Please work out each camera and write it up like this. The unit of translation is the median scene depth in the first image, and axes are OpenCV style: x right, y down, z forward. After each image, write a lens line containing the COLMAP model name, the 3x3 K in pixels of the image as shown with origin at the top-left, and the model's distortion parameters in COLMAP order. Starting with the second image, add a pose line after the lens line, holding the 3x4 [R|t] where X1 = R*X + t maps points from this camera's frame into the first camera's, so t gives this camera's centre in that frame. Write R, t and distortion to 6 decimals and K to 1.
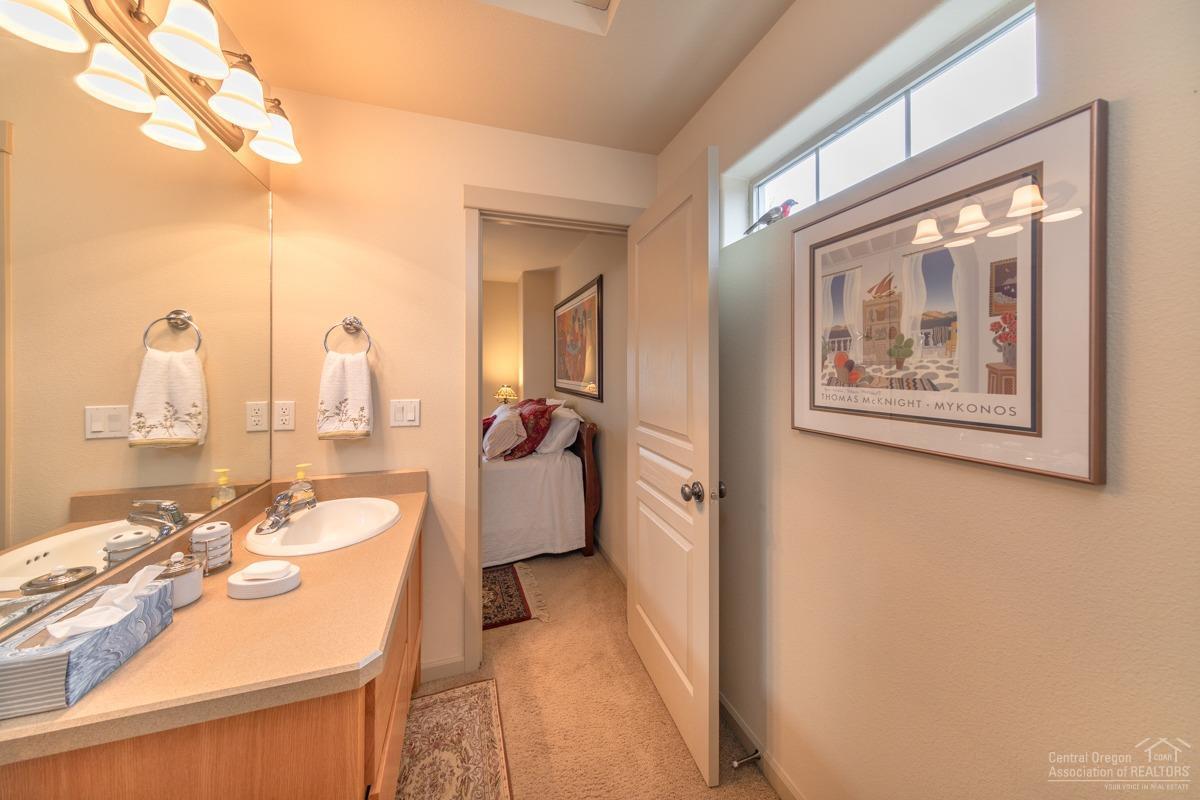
lens RADIAL K [[387.3, 0, 596.9], [0, 387.3, 368.6], [0, 0, 1]] dist [-0.001110, -0.000053]
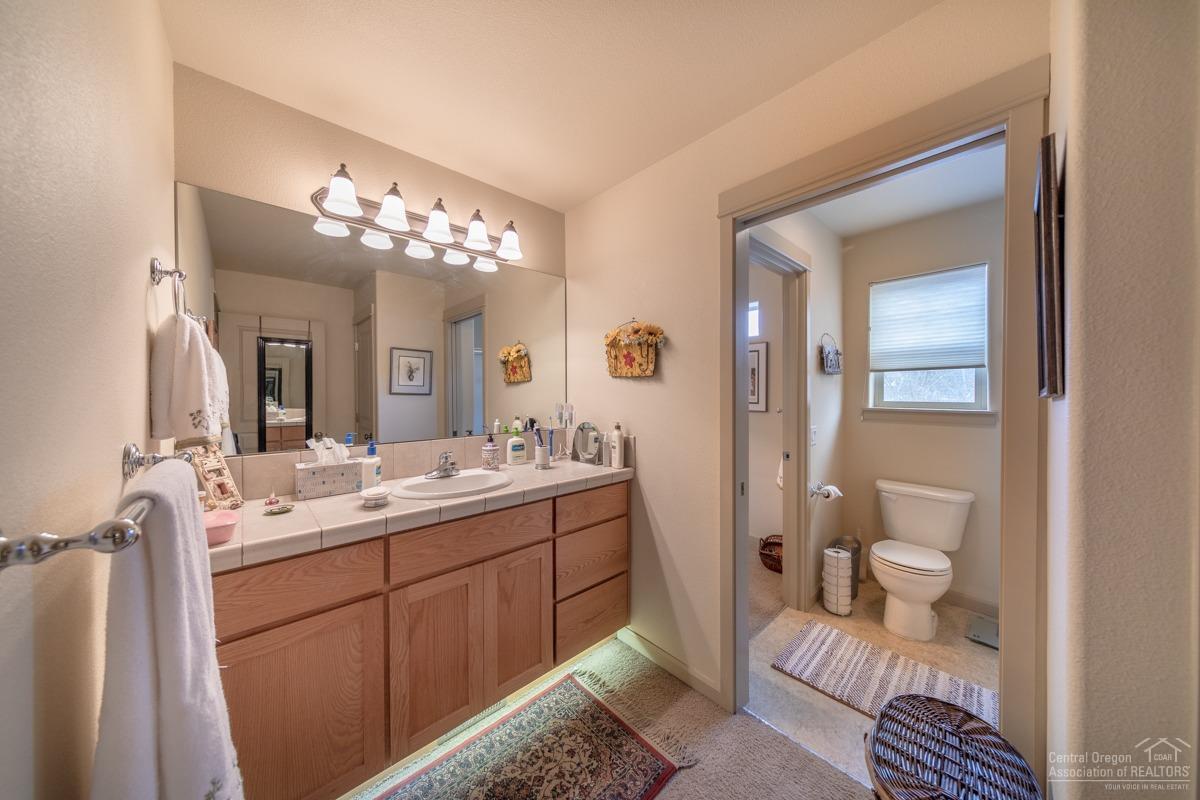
lens RADIAL K [[387.3, 0, 598.9], [0, 387.3, 396.3], [0, 0, 1]] dist [-0.001110, -0.000053]
pose [[0.900004, -0.003854, 0.435864, -2.893342], [0.003102, 0.999992, 0.002436, 0.057308], [-0.435870, -0.000840, 0.900009, -2.602005]]
